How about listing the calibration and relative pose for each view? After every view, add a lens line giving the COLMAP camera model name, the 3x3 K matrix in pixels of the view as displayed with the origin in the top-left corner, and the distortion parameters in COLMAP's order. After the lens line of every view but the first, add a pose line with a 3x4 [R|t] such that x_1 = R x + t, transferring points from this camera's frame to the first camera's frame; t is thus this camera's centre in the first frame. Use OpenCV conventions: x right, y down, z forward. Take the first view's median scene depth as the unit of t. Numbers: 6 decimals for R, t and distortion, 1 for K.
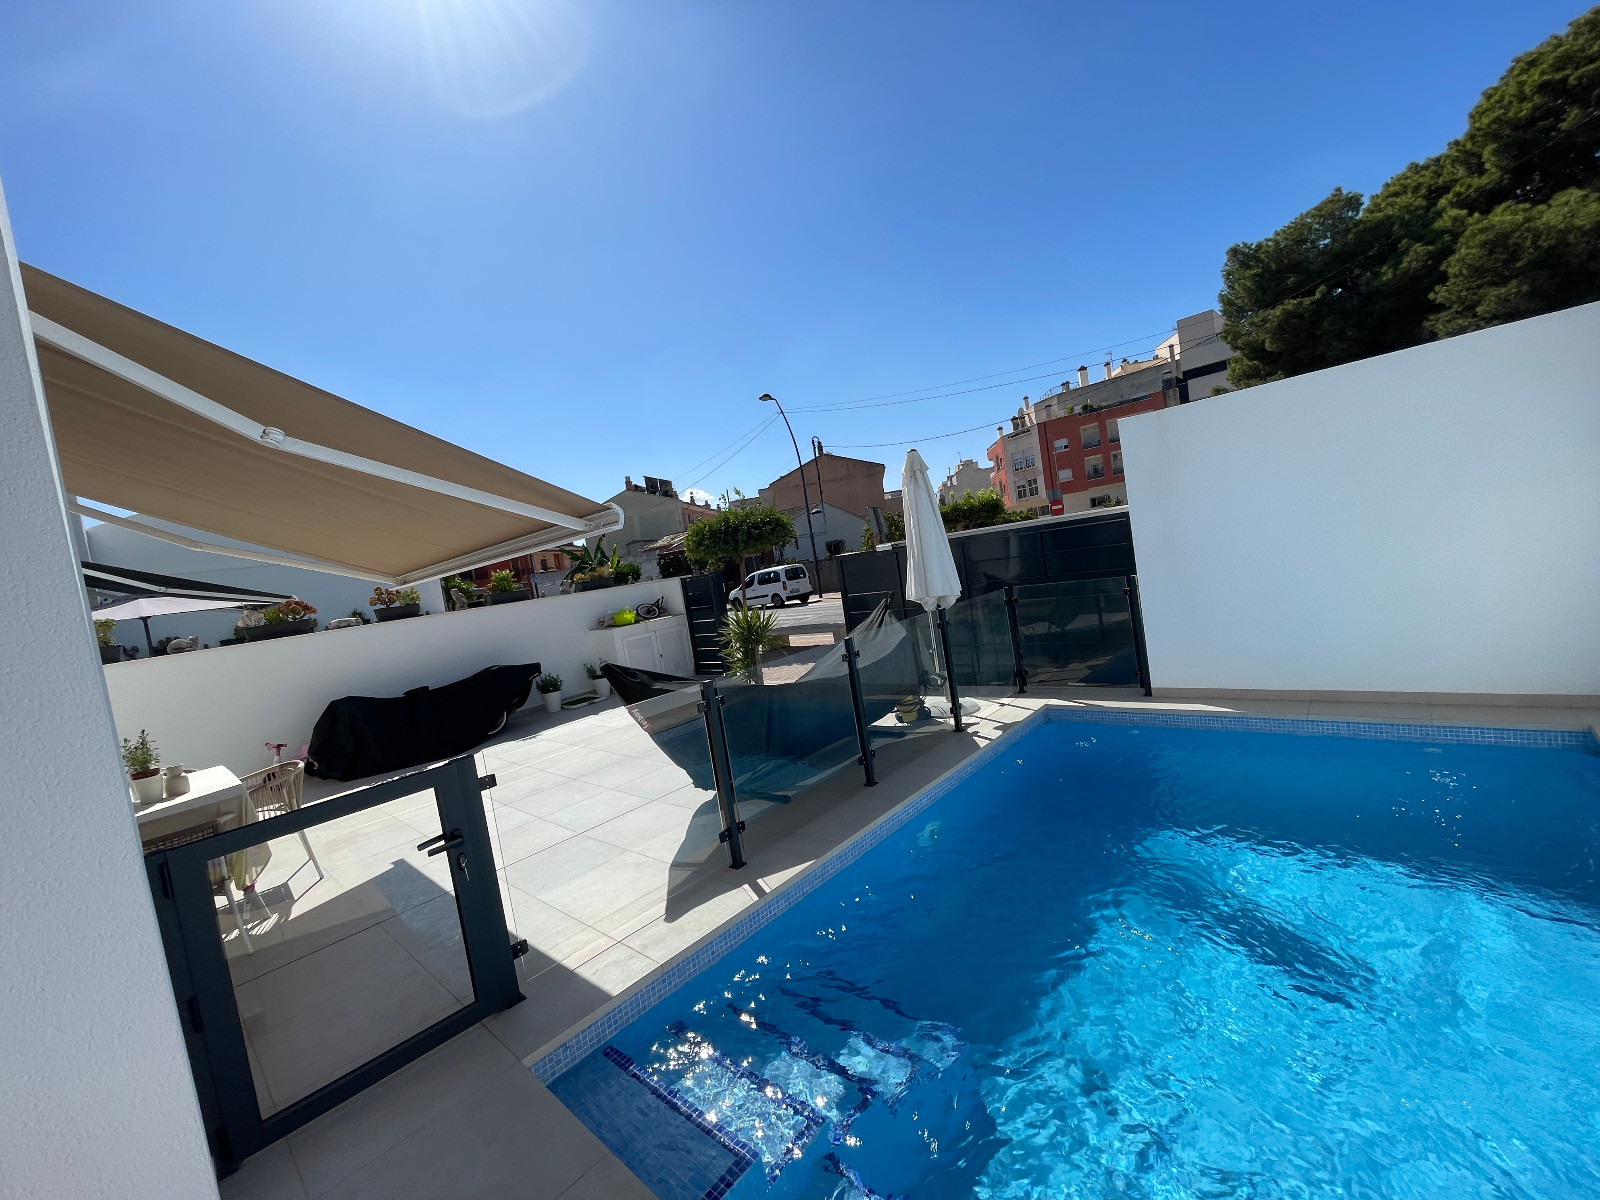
lens RADIAL K [[643.5, 0, 789.4], [0, 643.5, 591.7], [0, 0, 1]] dist [-0.004126, 0.000690]
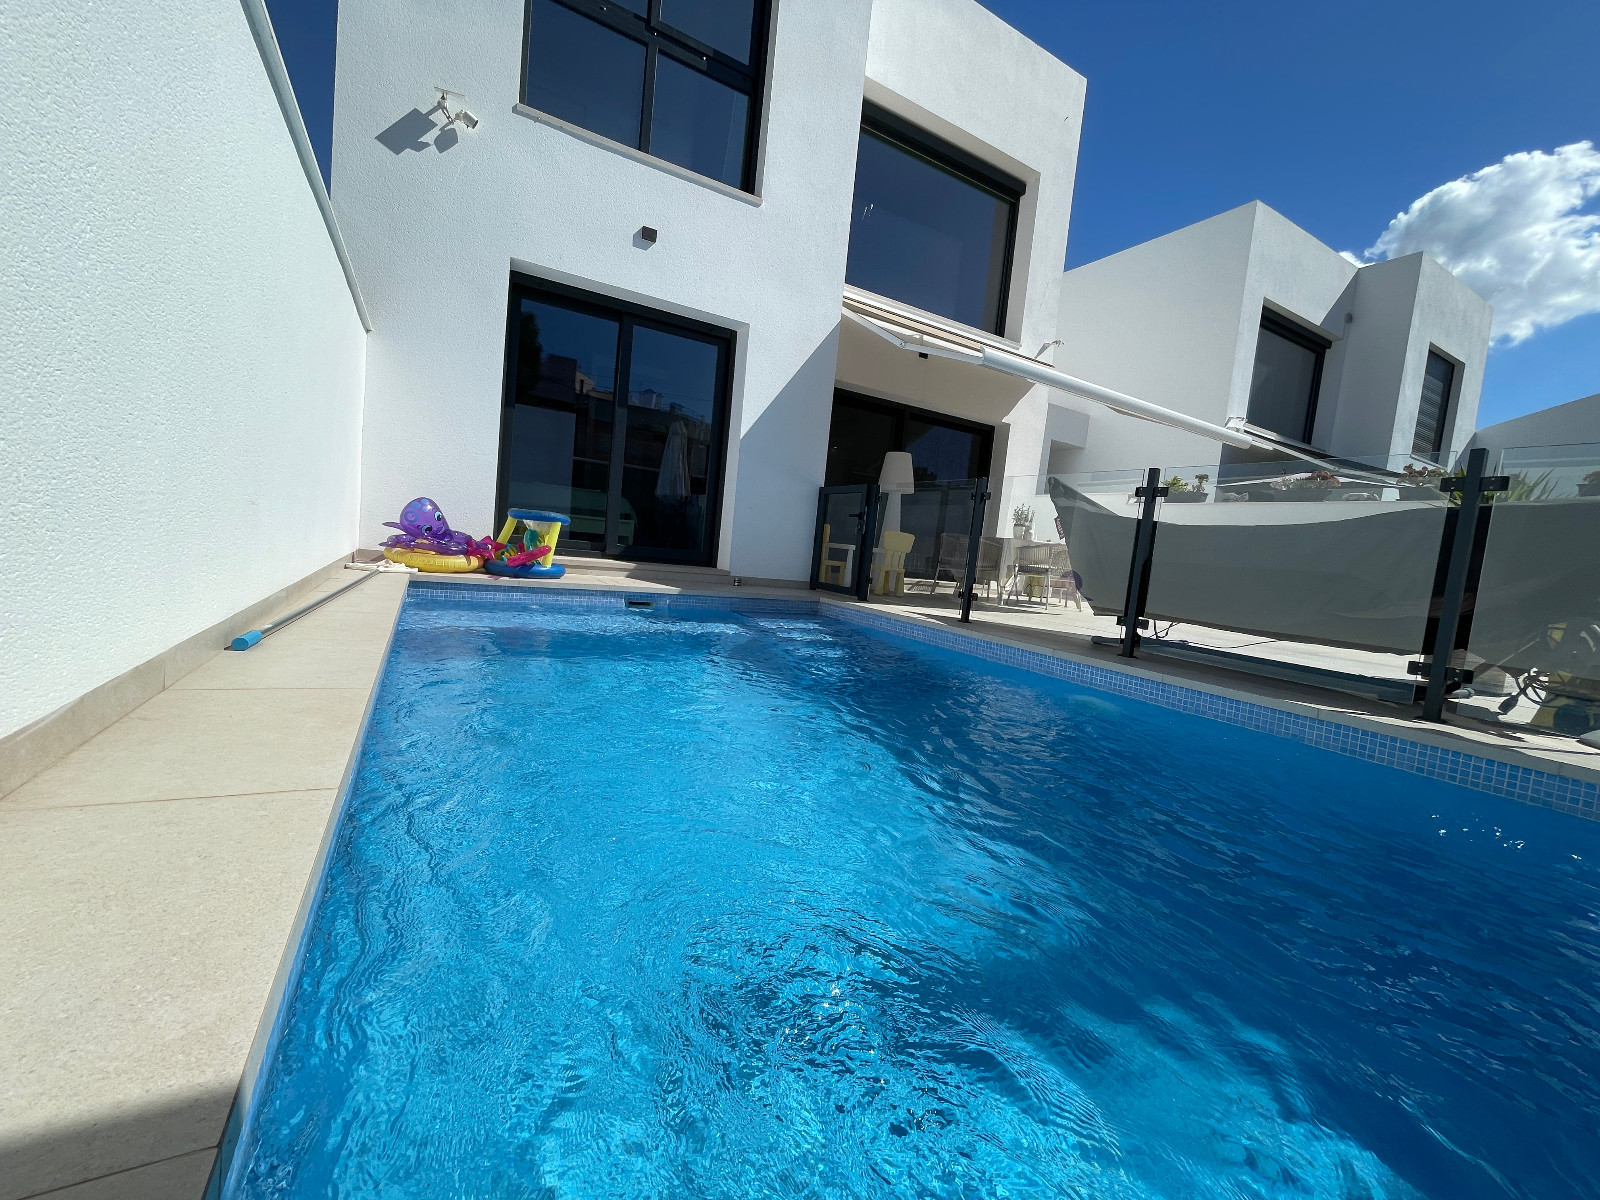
lens RADIAL K [[643.5, 0, 794.3], [0, 643.5, 596.6], [0, 0, 1]] dist [-0.004126, 0.000690]
pose [[-0.307255, 0.198683, -0.930655, 0.471942], [-0.096575, 0.966403, 0.238199, 0.037552], [0.946714, 0.163066, -0.277745, 0.394808]]
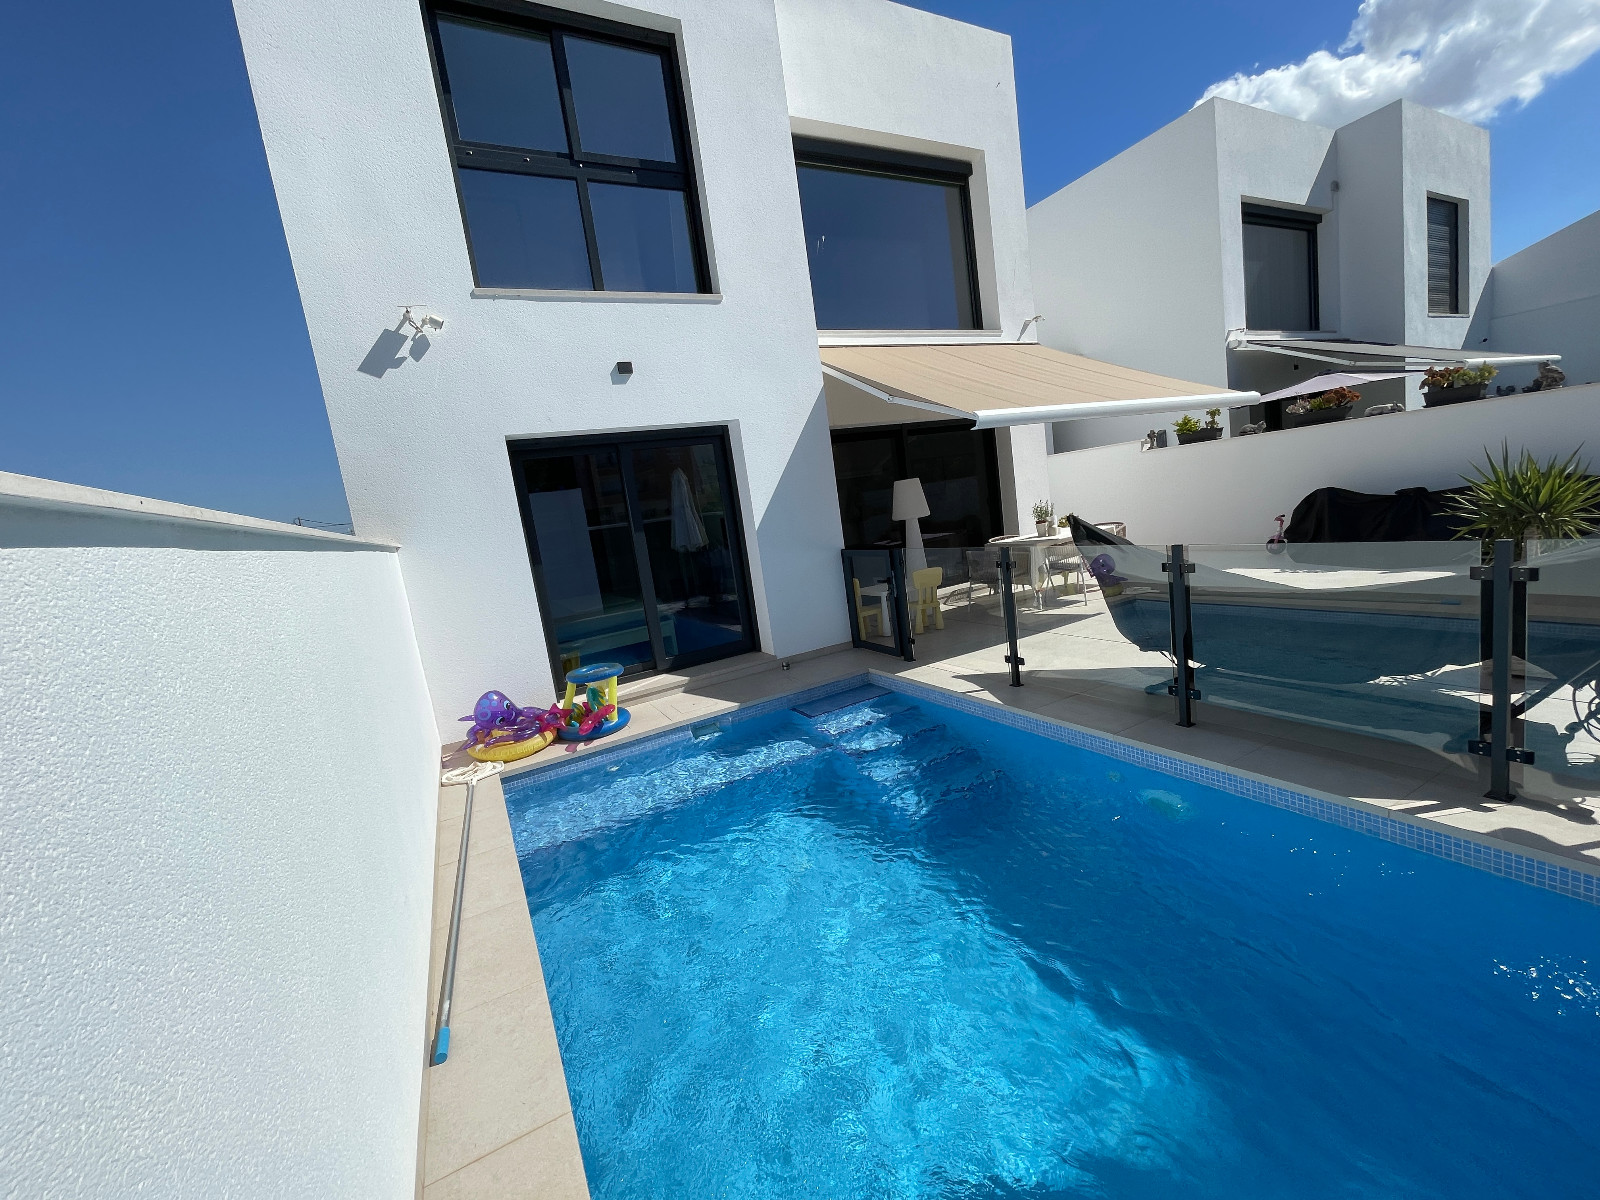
lens RADIAL K [[643.5, 0, 793.3], [0, 643.5, 596.0], [0, 0, 1]] dist [-0.004126, 0.000690]
pose [[-0.289691, 0.322921, -0.901000, 0.462314], [0.139585, 0.945555, 0.294010, -0.080630], [0.946887, -0.040594, -0.318994, 0.382637]]
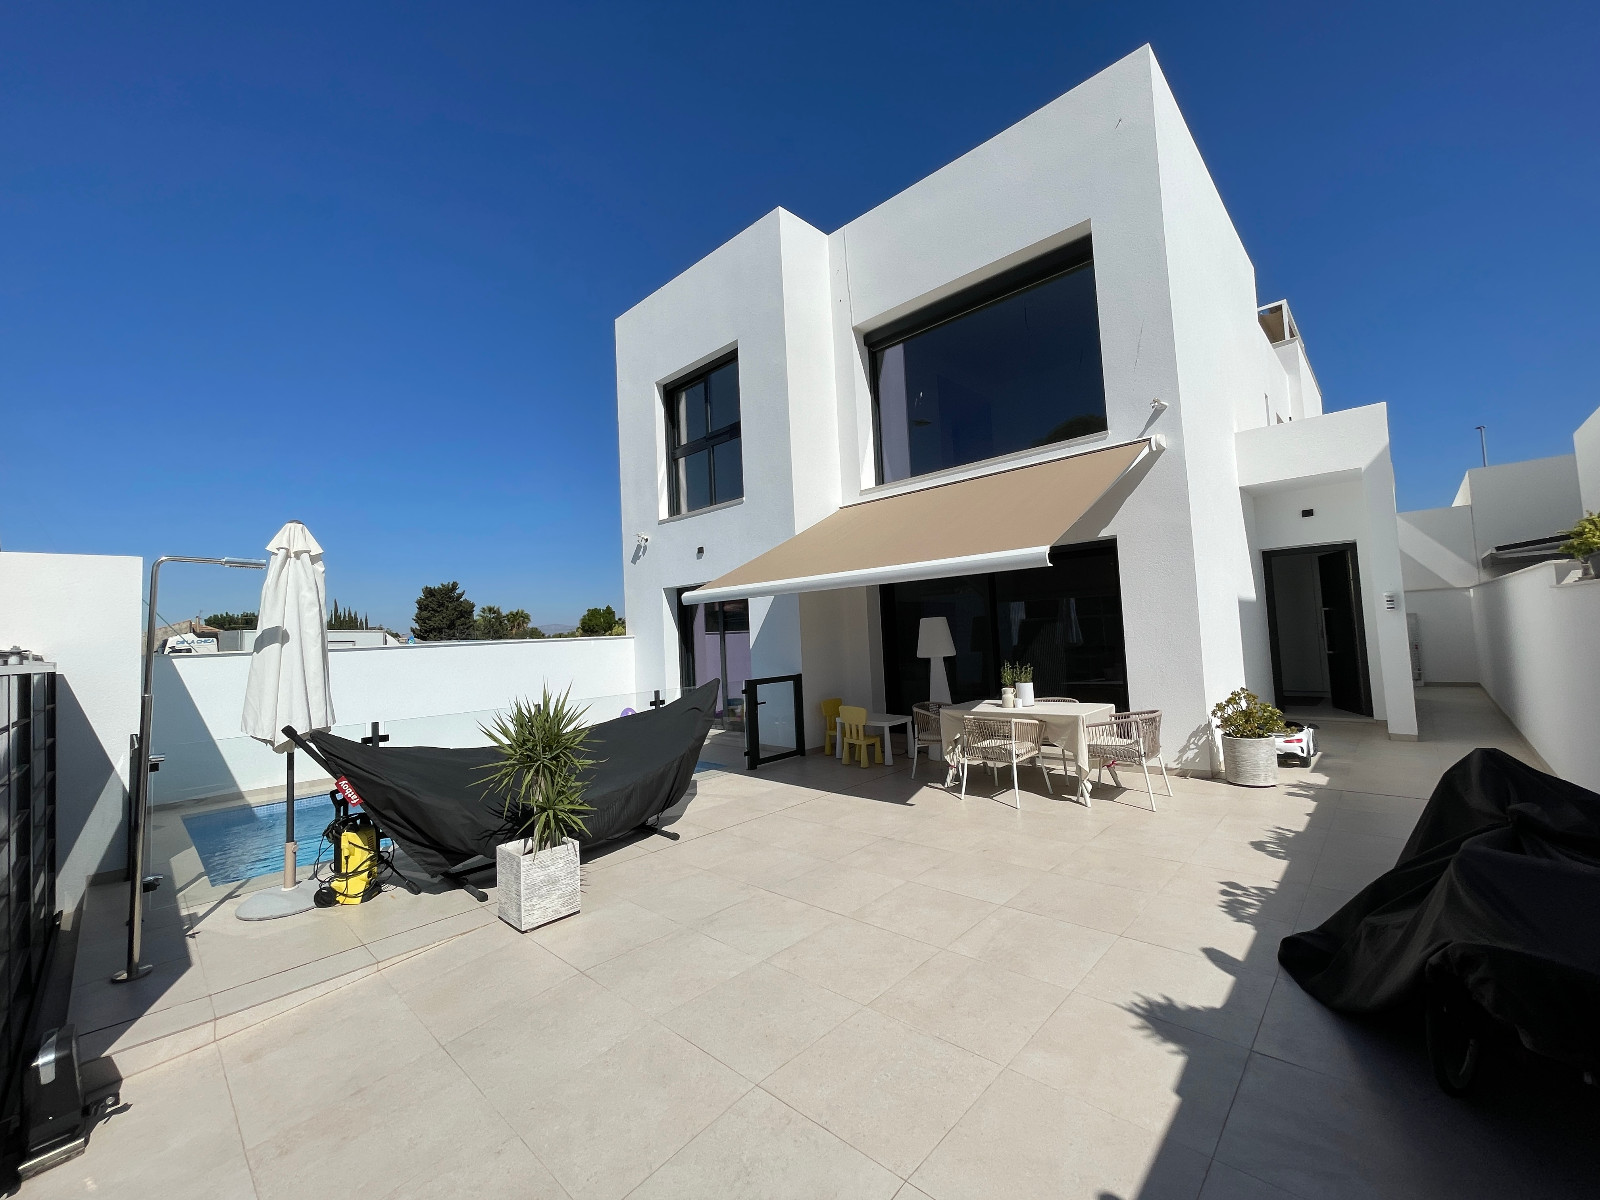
lens RADIAL K [[643.5, 0, 796.3], [0, 643.5, 597.8], [0, 0, 1]] dist [-0.004126, 0.000690]
pose [[-0.979348, 0.201891, -0.010876, -0.210780], [0.201989, 0.979348, -0.008825, -0.010520], [0.008870, -0.010839, -0.999902, 1.094514]]
